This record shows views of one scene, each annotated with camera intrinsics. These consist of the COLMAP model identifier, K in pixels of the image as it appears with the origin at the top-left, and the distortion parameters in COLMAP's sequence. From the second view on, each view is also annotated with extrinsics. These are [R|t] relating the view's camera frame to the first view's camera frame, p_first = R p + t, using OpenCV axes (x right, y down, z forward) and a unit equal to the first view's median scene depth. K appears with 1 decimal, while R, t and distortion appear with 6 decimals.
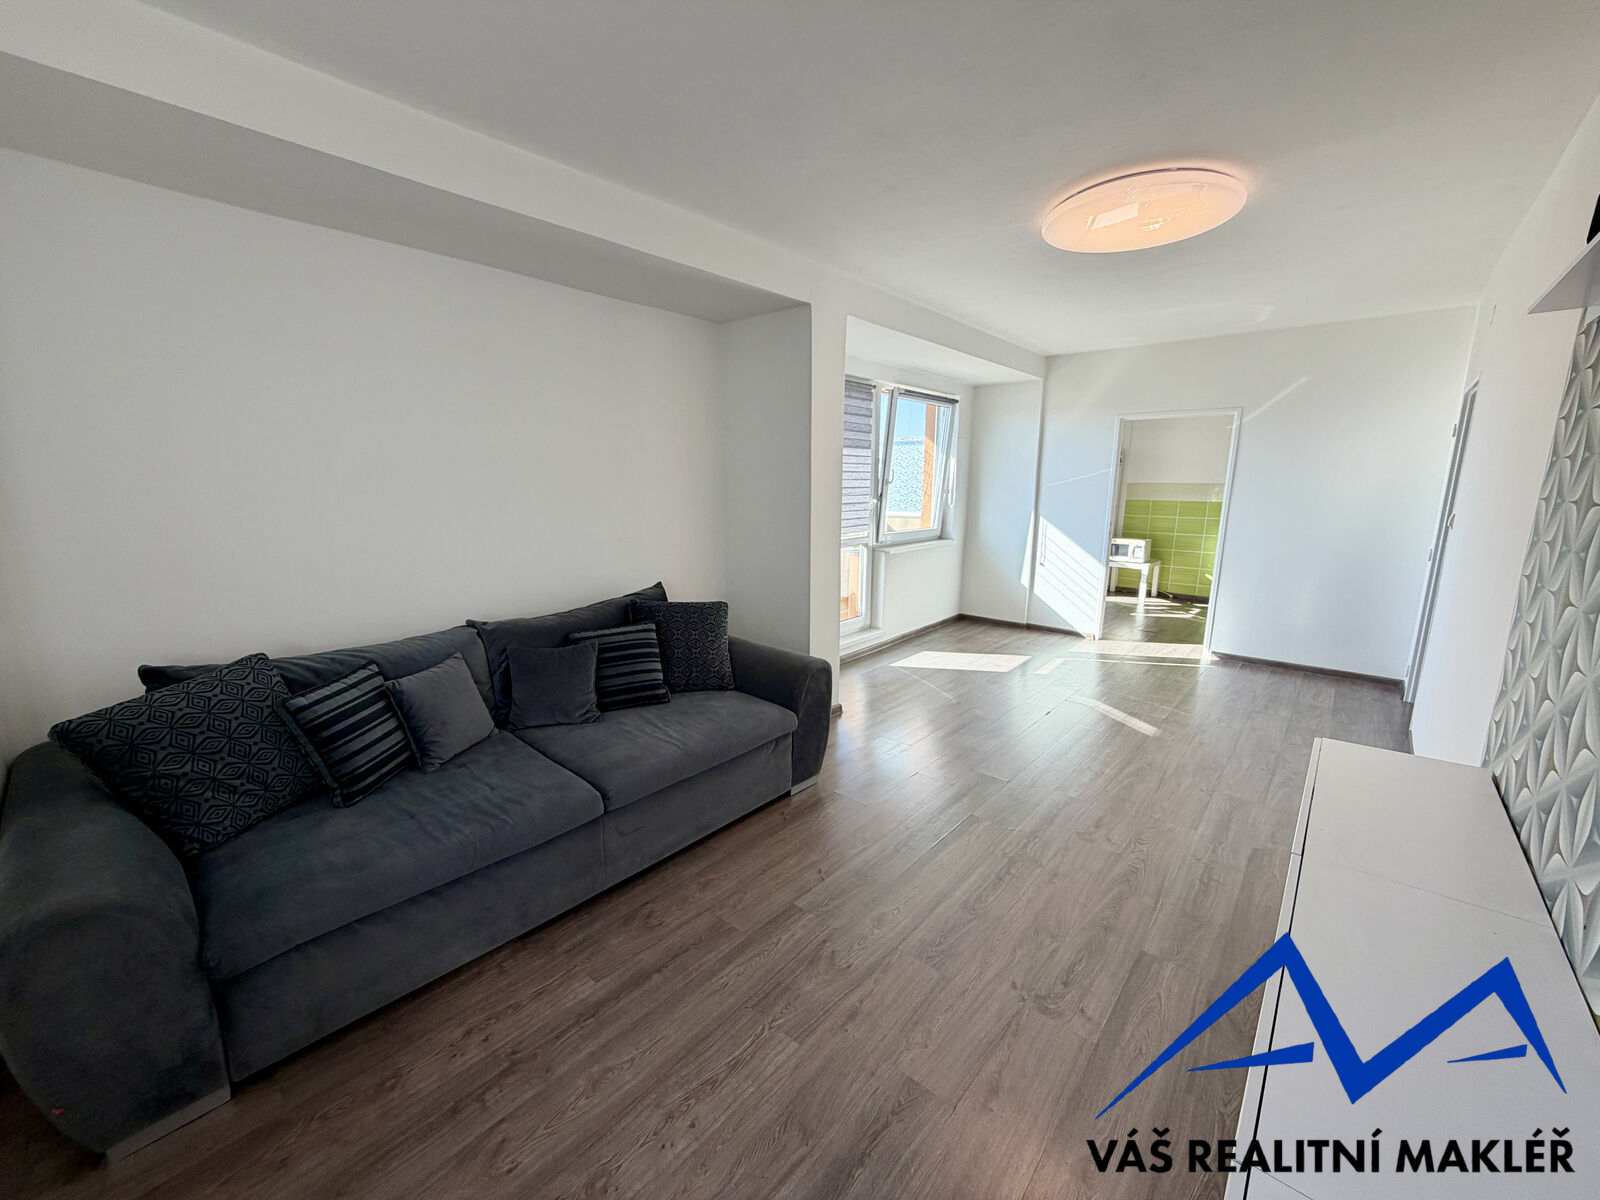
lens RADIAL K [[635.5, 0, 792.2], [0, 635.5, 600.0], [0, 0, 1]] dist [0.001638, -0.000322]
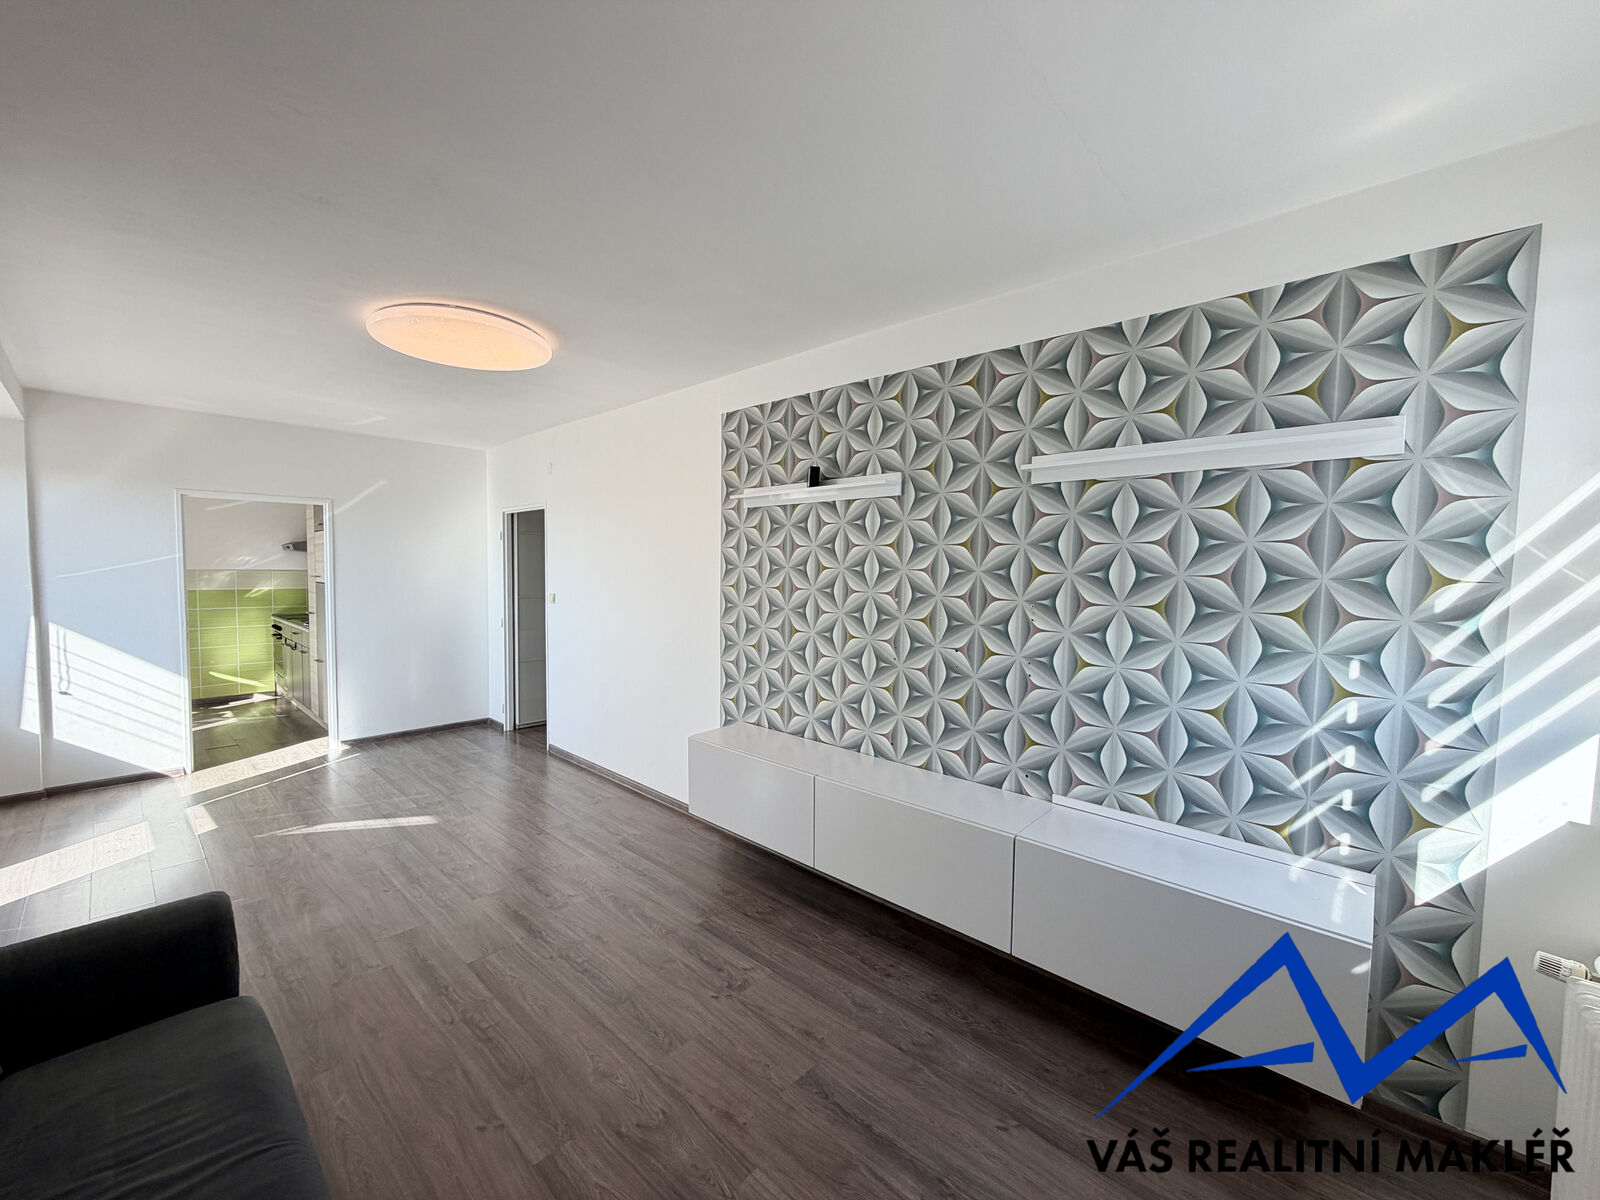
lens RADIAL K [[635.5, 0, 794.4], [0, 635.5, 602.0], [0, 0, 1]] dist [0.001638, -0.000322]
pose [[0.027509, -0.057640, 0.997958, -0.445609], [0.175605, 0.983090, 0.051941, -0.091452], [-0.984076, 0.173818, 0.037165, 0.375674]]
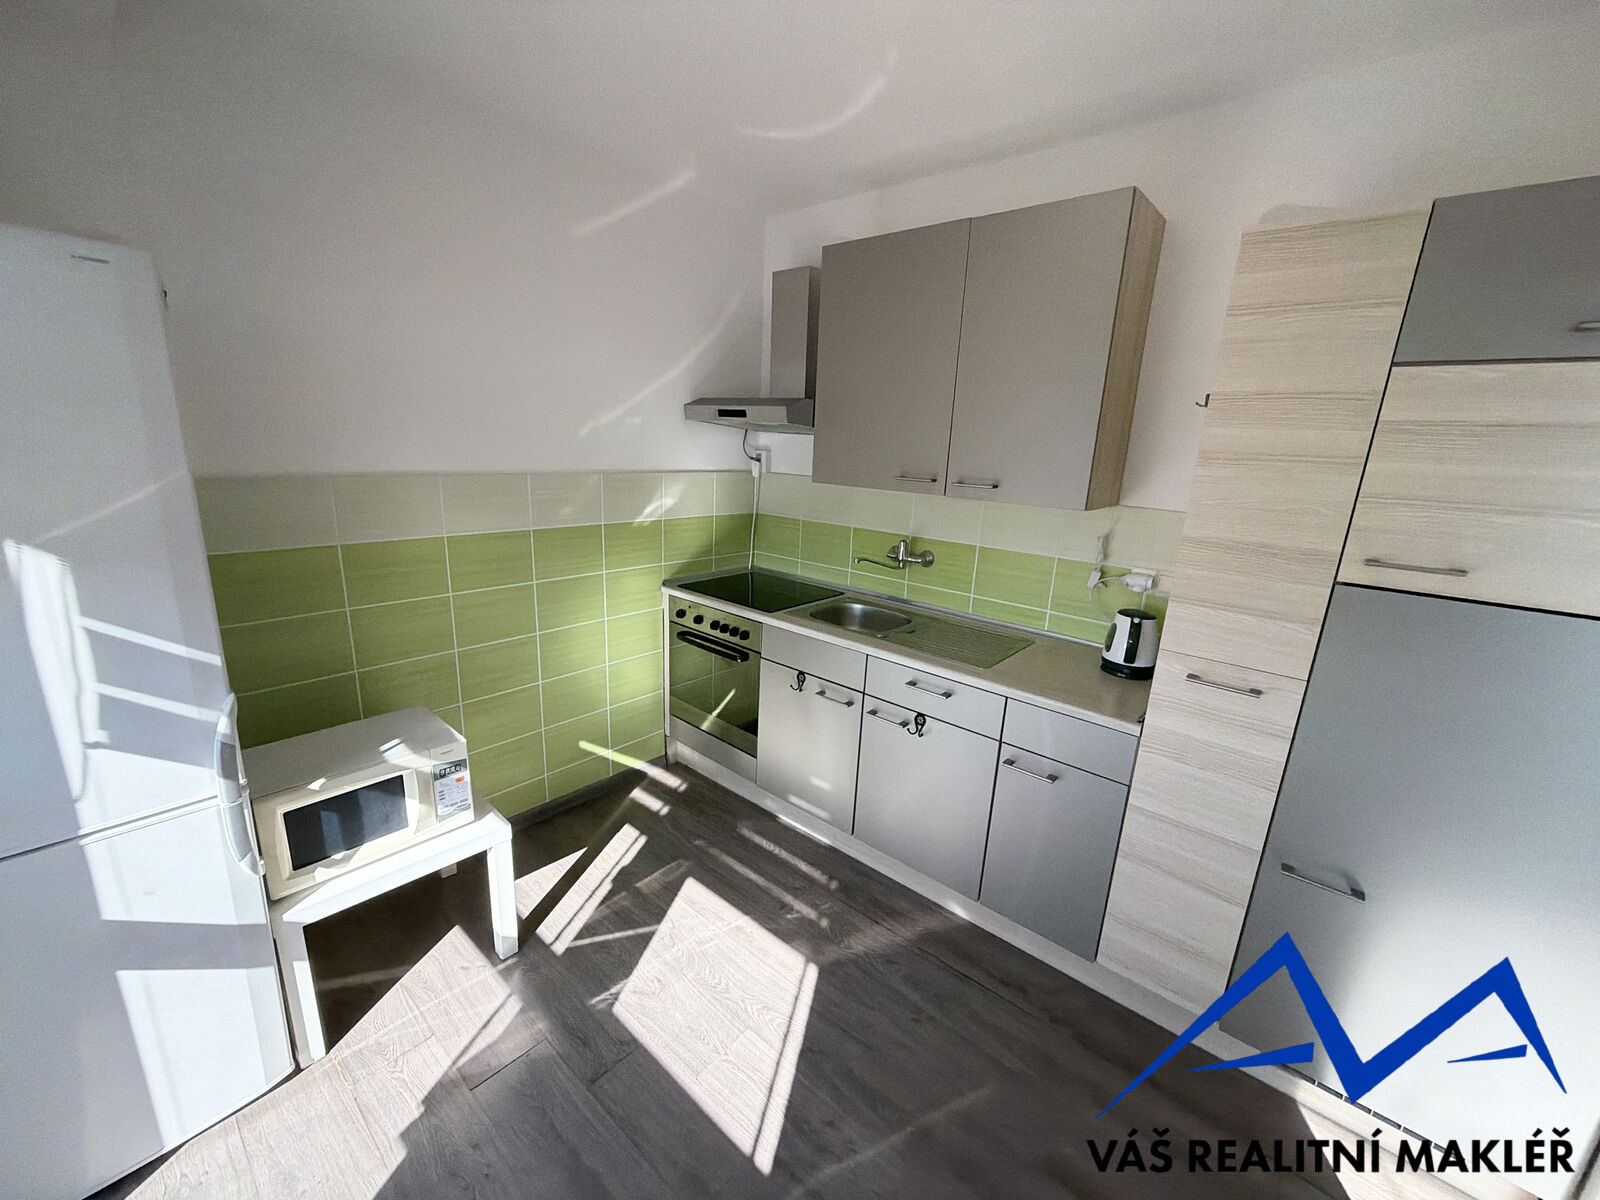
lens RADIAL K [[635.5, 0, 791.7], [0, 635.5, 601.2], [0, 0, 1]] dist [0.001638, -0.000322]
pose [[-0.009946, -0.253383, 0.967315, 0.731337], [0.144345, 0.956867, 0.252130, -0.390331], [-0.989477, 0.142135, 0.027058, 1.864454]]
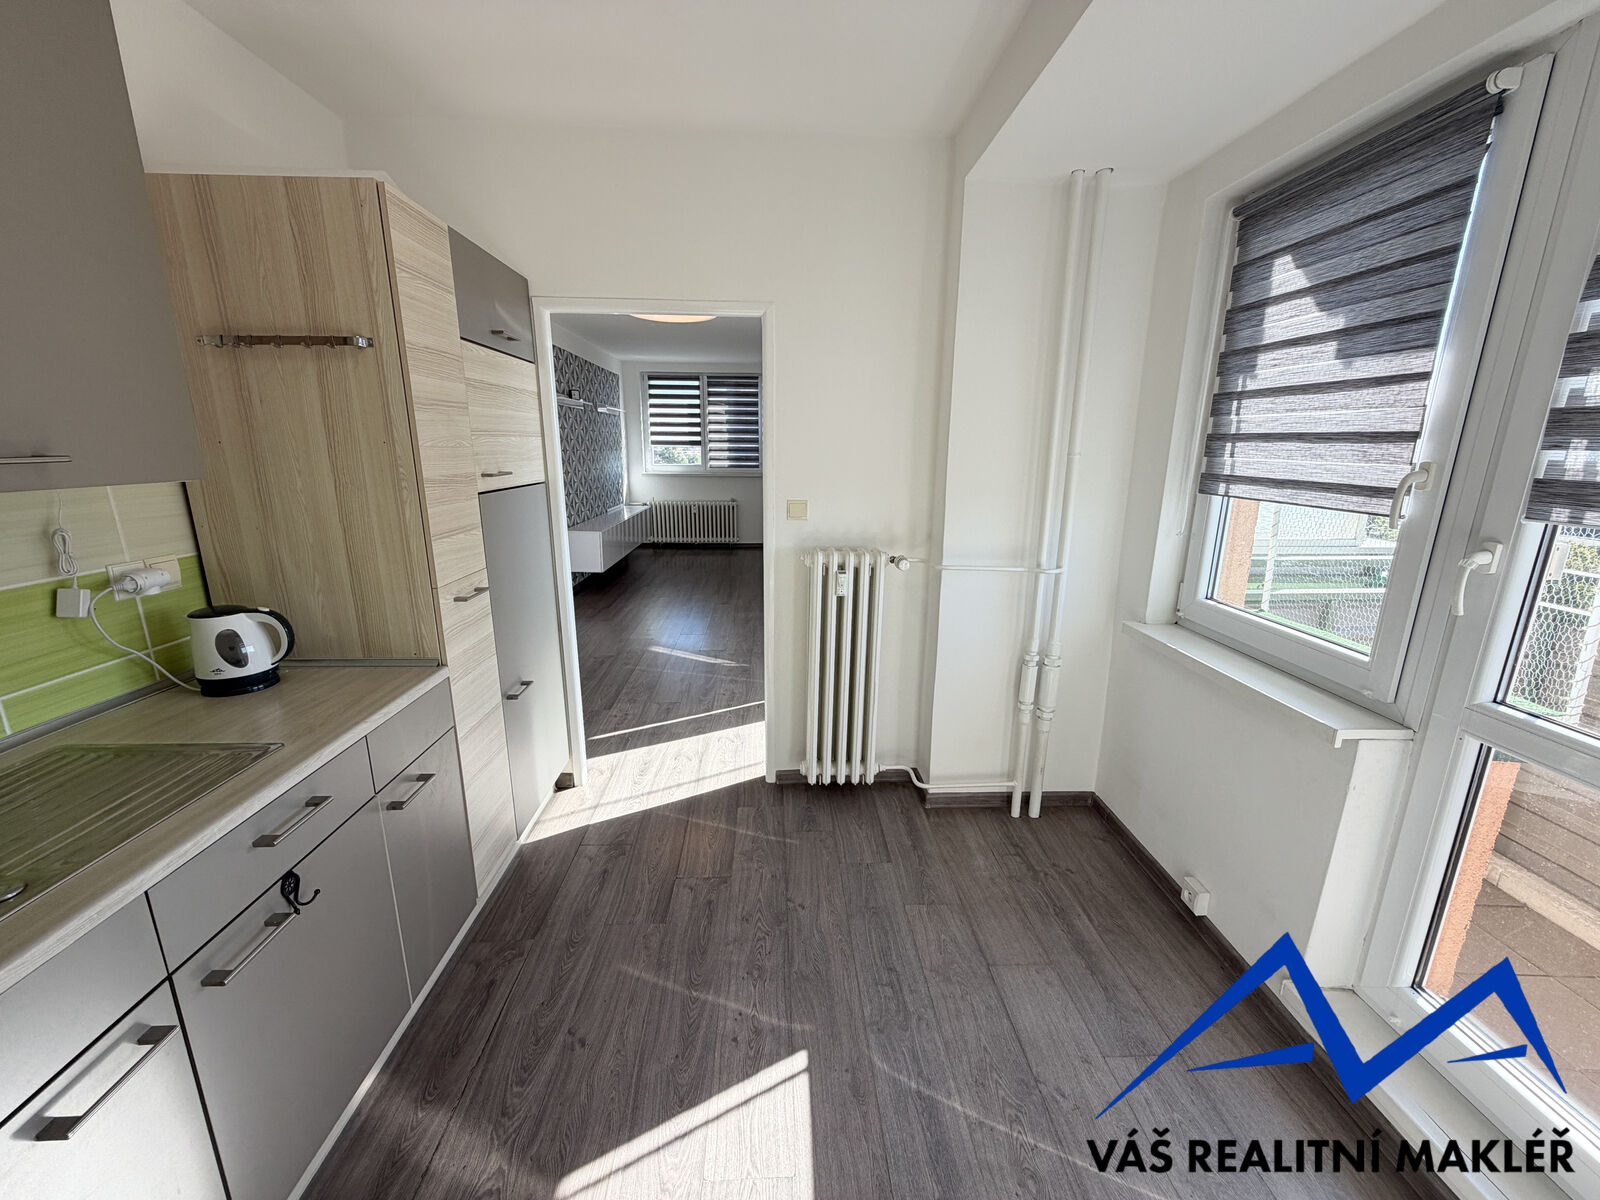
lens RADIAL K [[635.5, 0, 801.5], [0, 635.5, 603.3], [0, 0, 1]] dist [0.001638, -0.000322]
pose [[-0.720109, 0.159680, -0.675237, 1.279293], [-0.140006, 0.919704, 0.366801, -0.408567], [0.679589, 0.358674, -0.639931, 2.113366]]
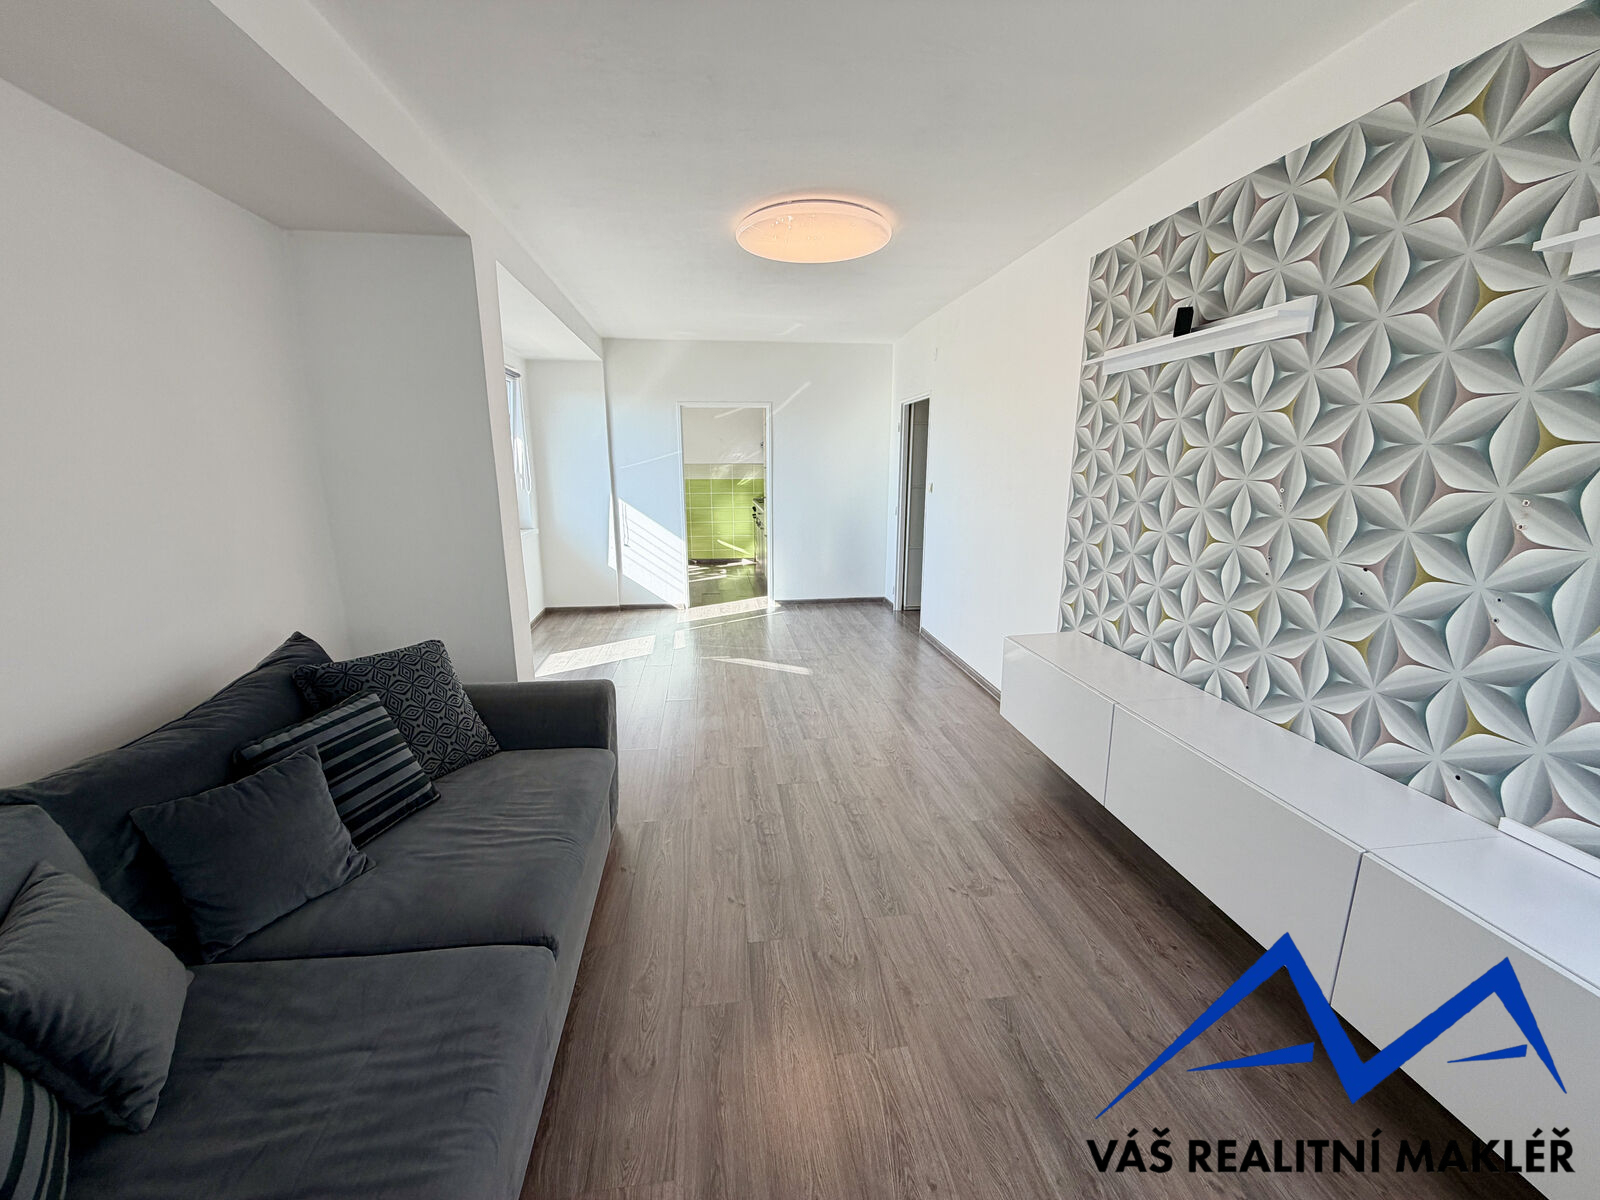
lens RADIAL K [[635.5, 0, 792.8], [0, 635.5, 601.1], [0, 0, 1]] dist [0.001638, -0.000322]
pose [[0.659964, -0.169602, 0.731903, -0.351181], [0.146508, 0.984537, 0.096037, -0.049327], [-0.736874, 0.043849, 0.674607, 0.215728]]
